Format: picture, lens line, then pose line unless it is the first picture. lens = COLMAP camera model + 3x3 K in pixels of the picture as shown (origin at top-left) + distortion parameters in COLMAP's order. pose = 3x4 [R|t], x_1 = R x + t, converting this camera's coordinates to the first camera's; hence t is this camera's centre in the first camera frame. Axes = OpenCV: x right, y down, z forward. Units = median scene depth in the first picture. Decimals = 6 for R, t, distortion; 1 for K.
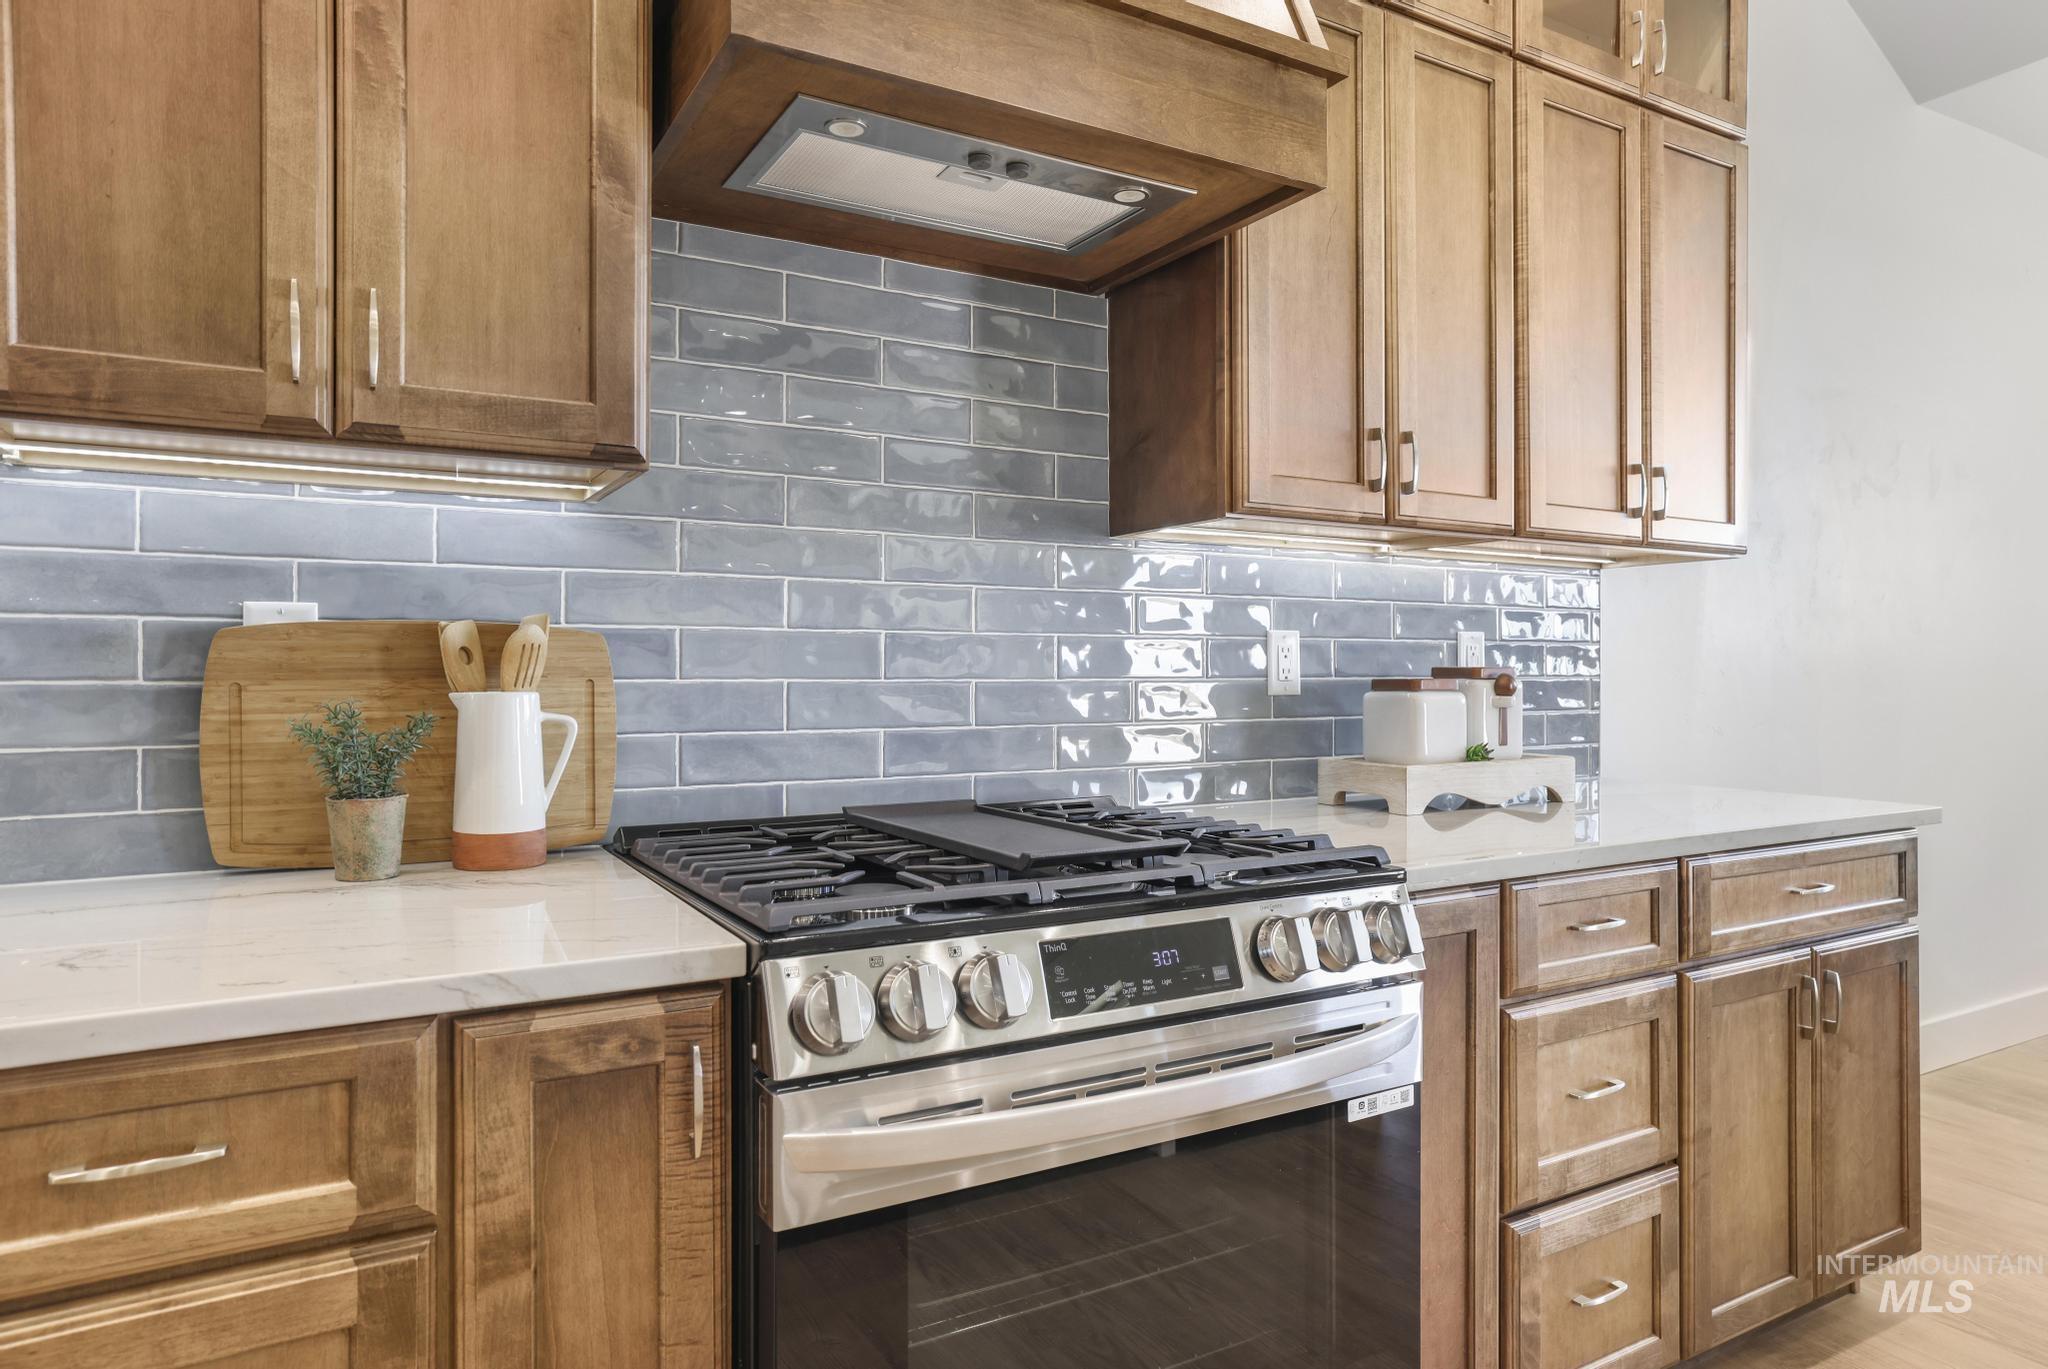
lens RADIAL K [[1210.1, 0, 1060.7], [0, 1210.1, 647.1], [0, 0, 1]] dist [-0.004563, 0.001059]
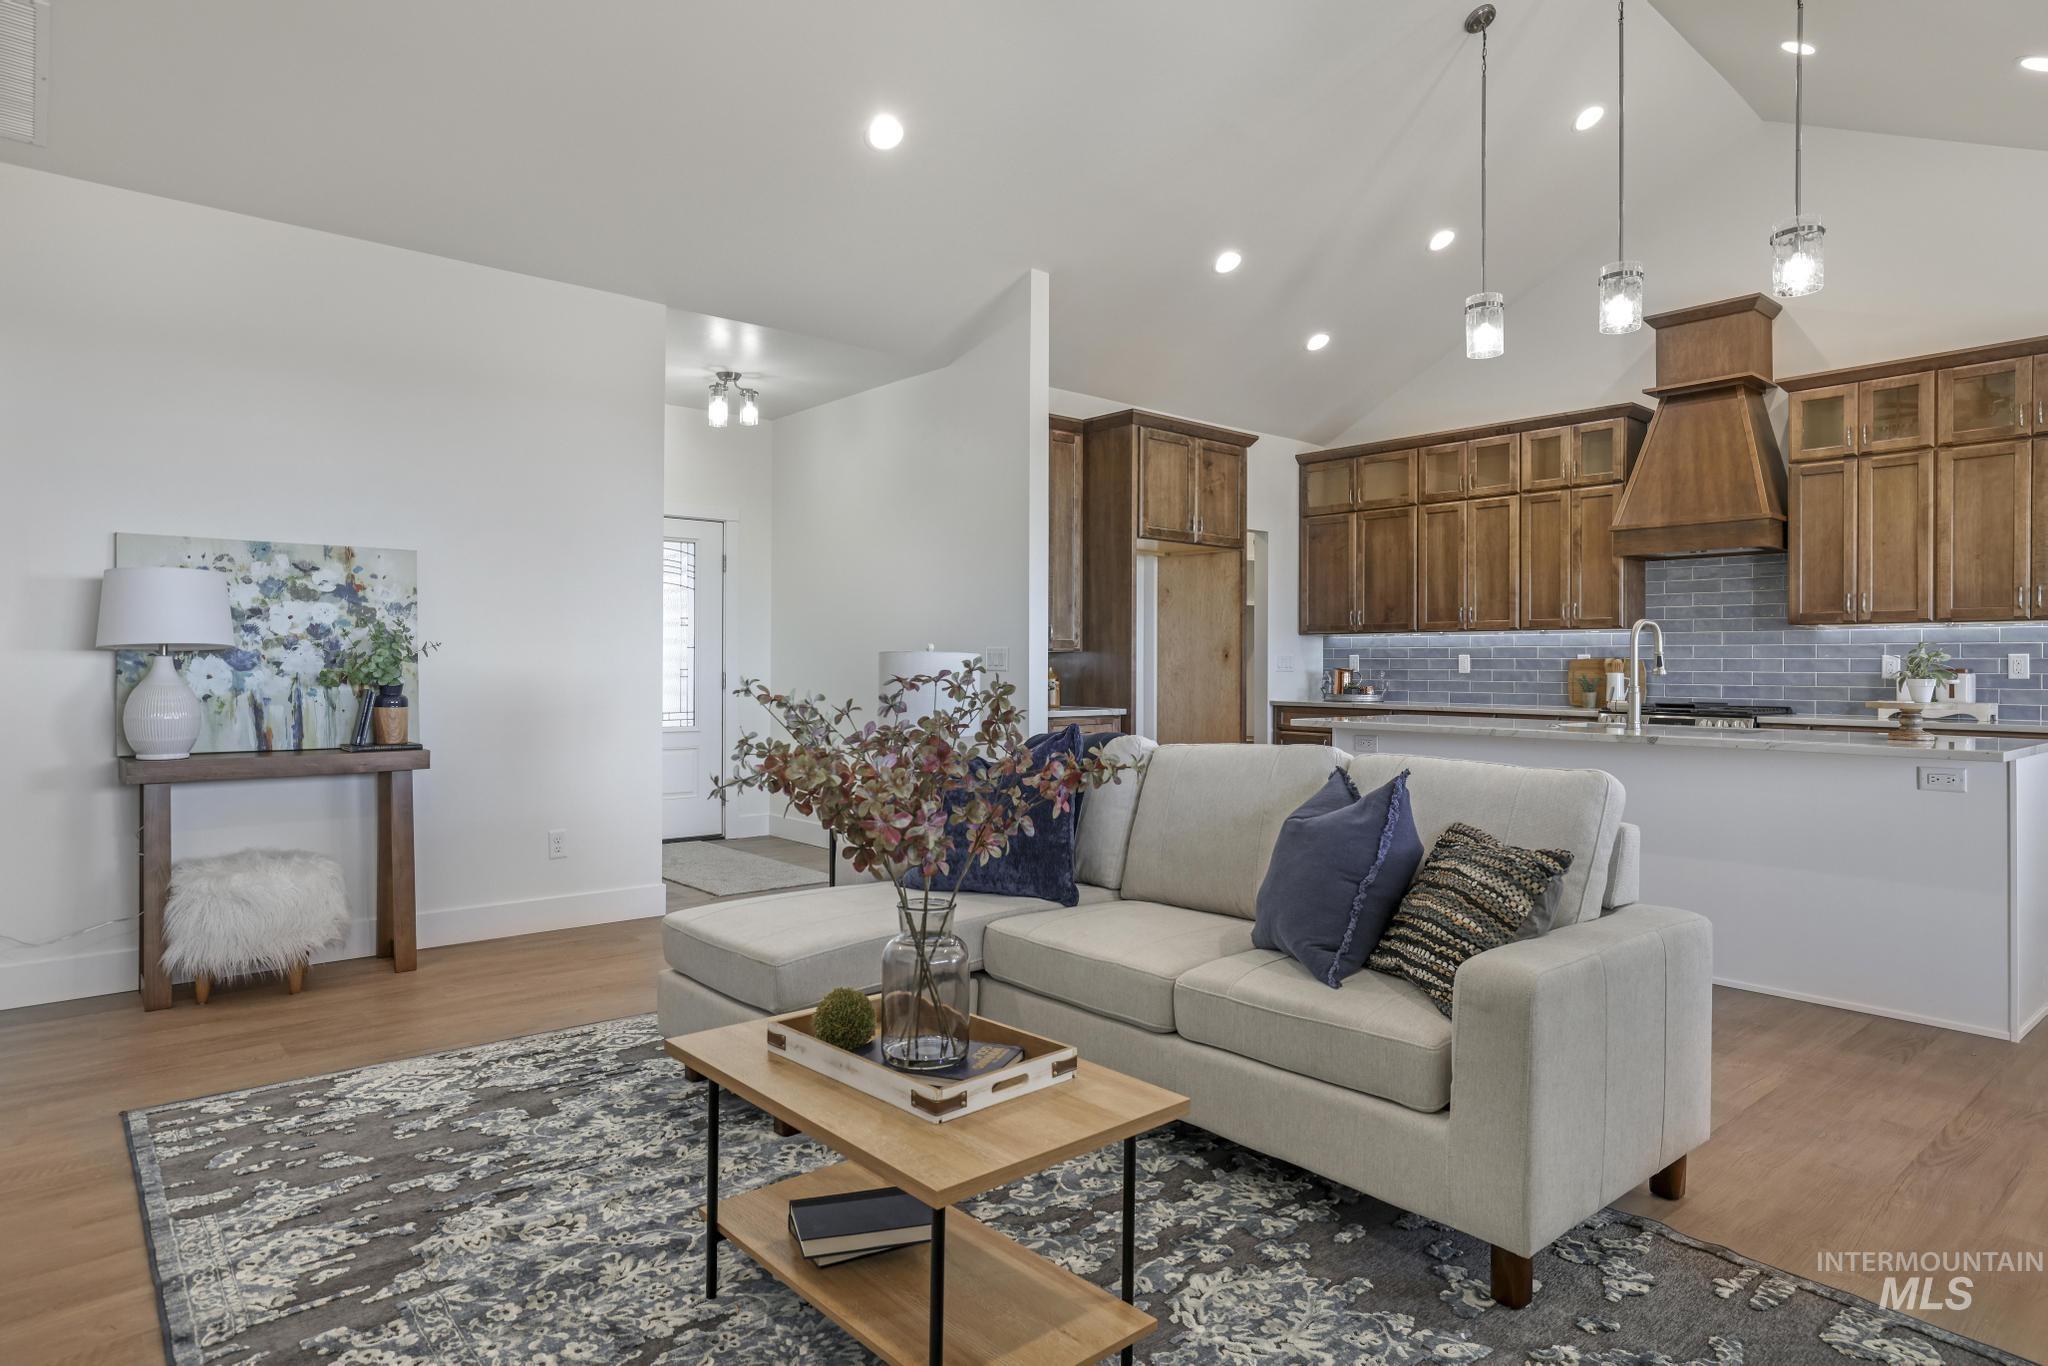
lens RADIAL K [[1164.0, 0, 1005.8], [0, 1164.0, 666.6], [0, 0, 1]] dist [-0.027735, 0.030958]
pose [[0.175943, 0.001316, -0.984400, 3.476272], [0.013383, 0.999903, 0.003729, -0.035959], [0.984309, -0.013830, 0.175908, -2.110431]]
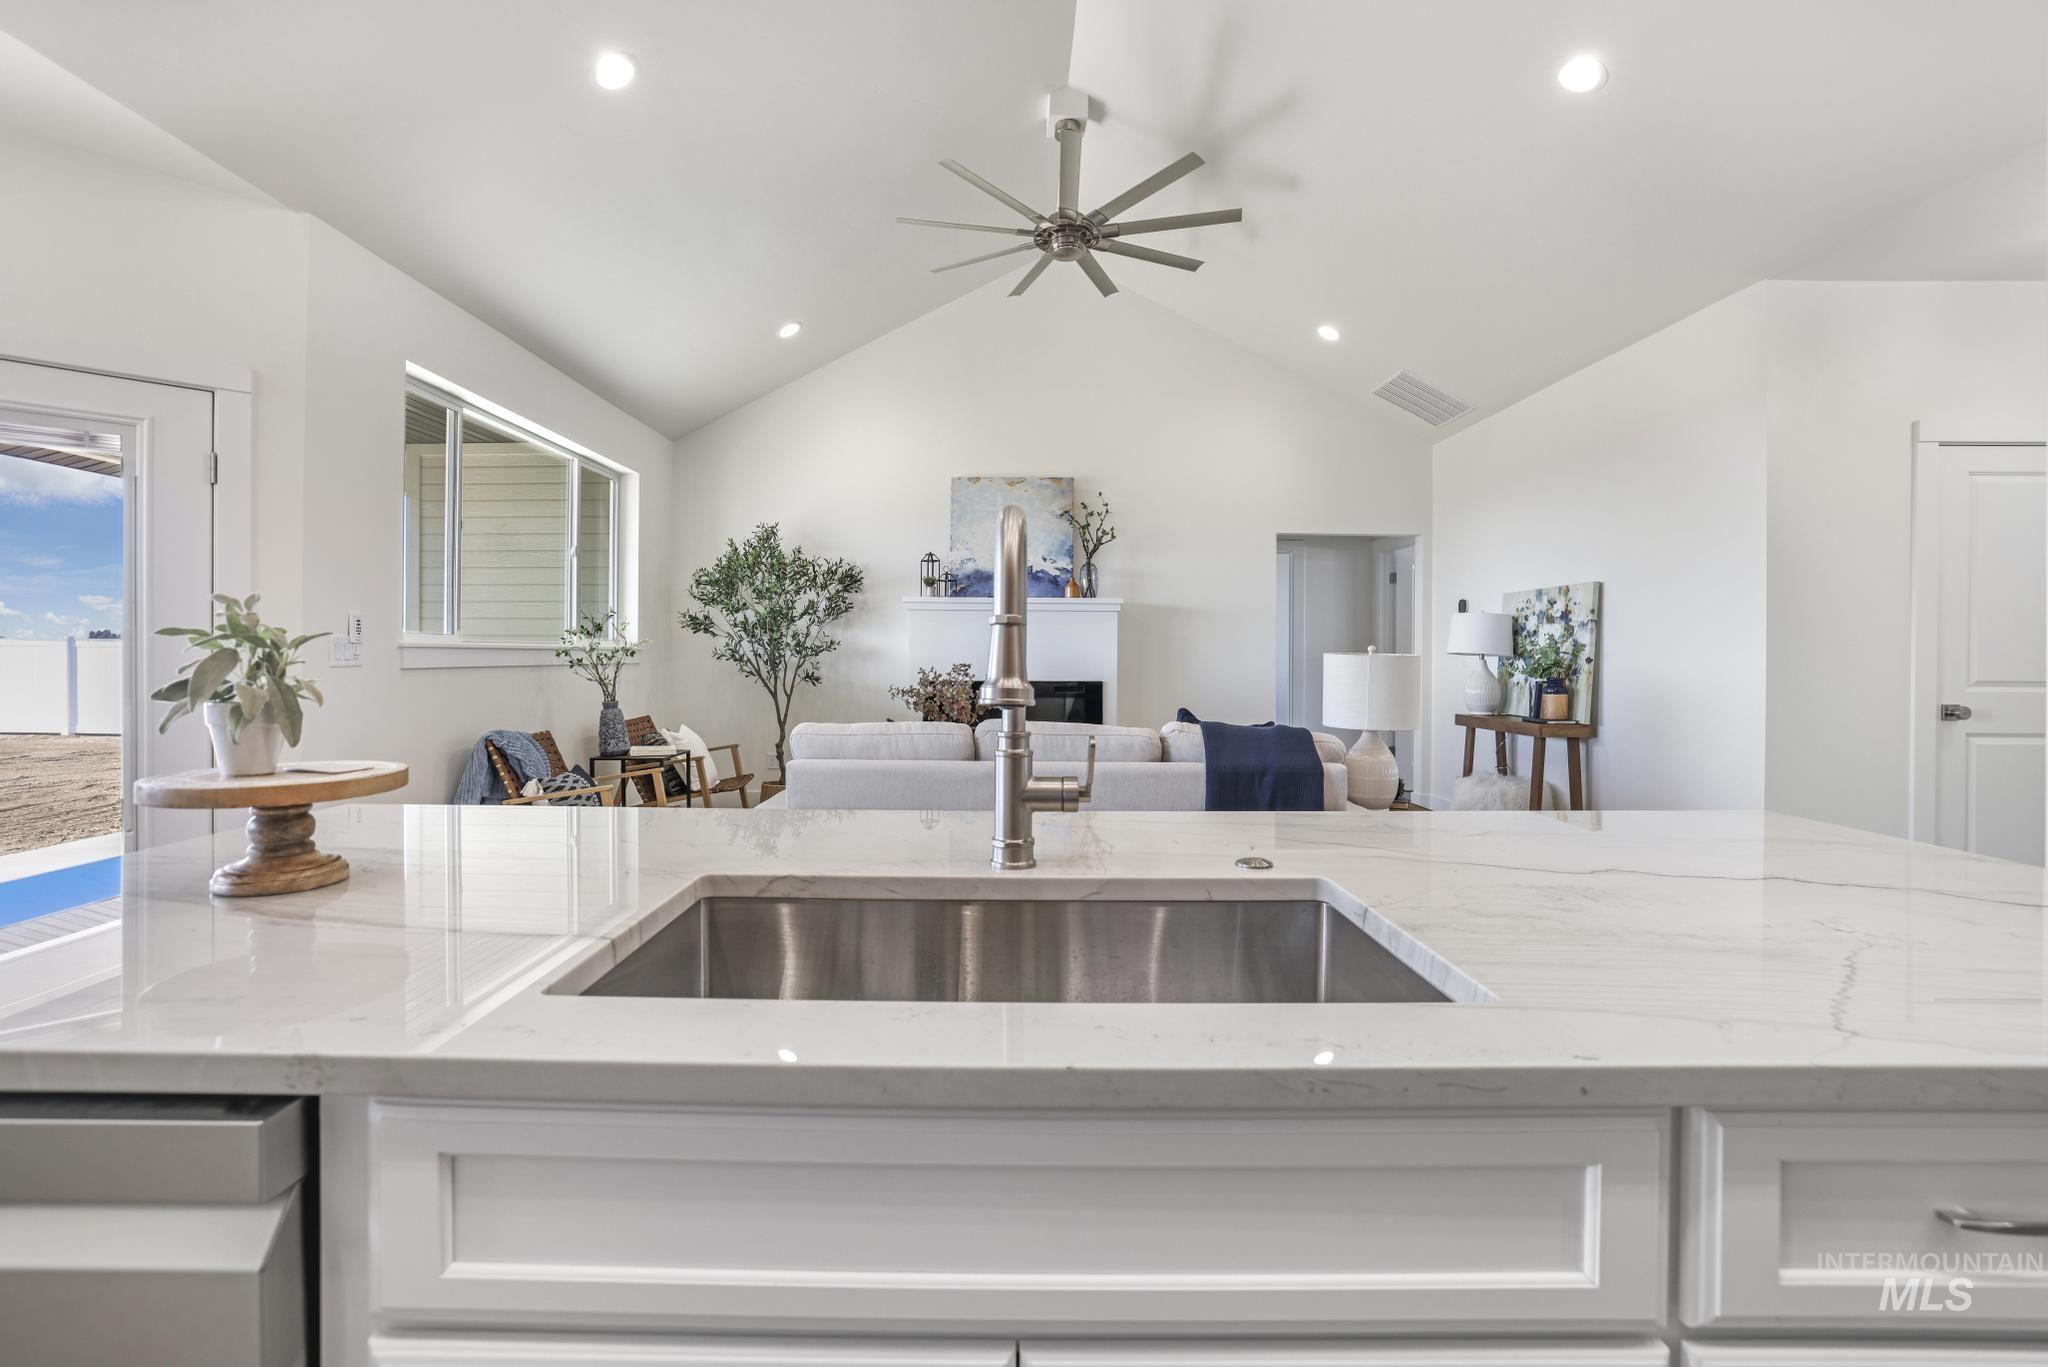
lens RADIAL K [[902.7, 0, 1005.0], [0, 902.7, 653.2], [0, 0, 1]] dist [-0.043484, 0.015387]
pose [[-0.859124, -0.005745, 0.511735, 0.553890], [-0.017104, 0.999701, -0.017492, -0.004262], [-0.511481, -0.023780, -0.858965, 0.562160]]
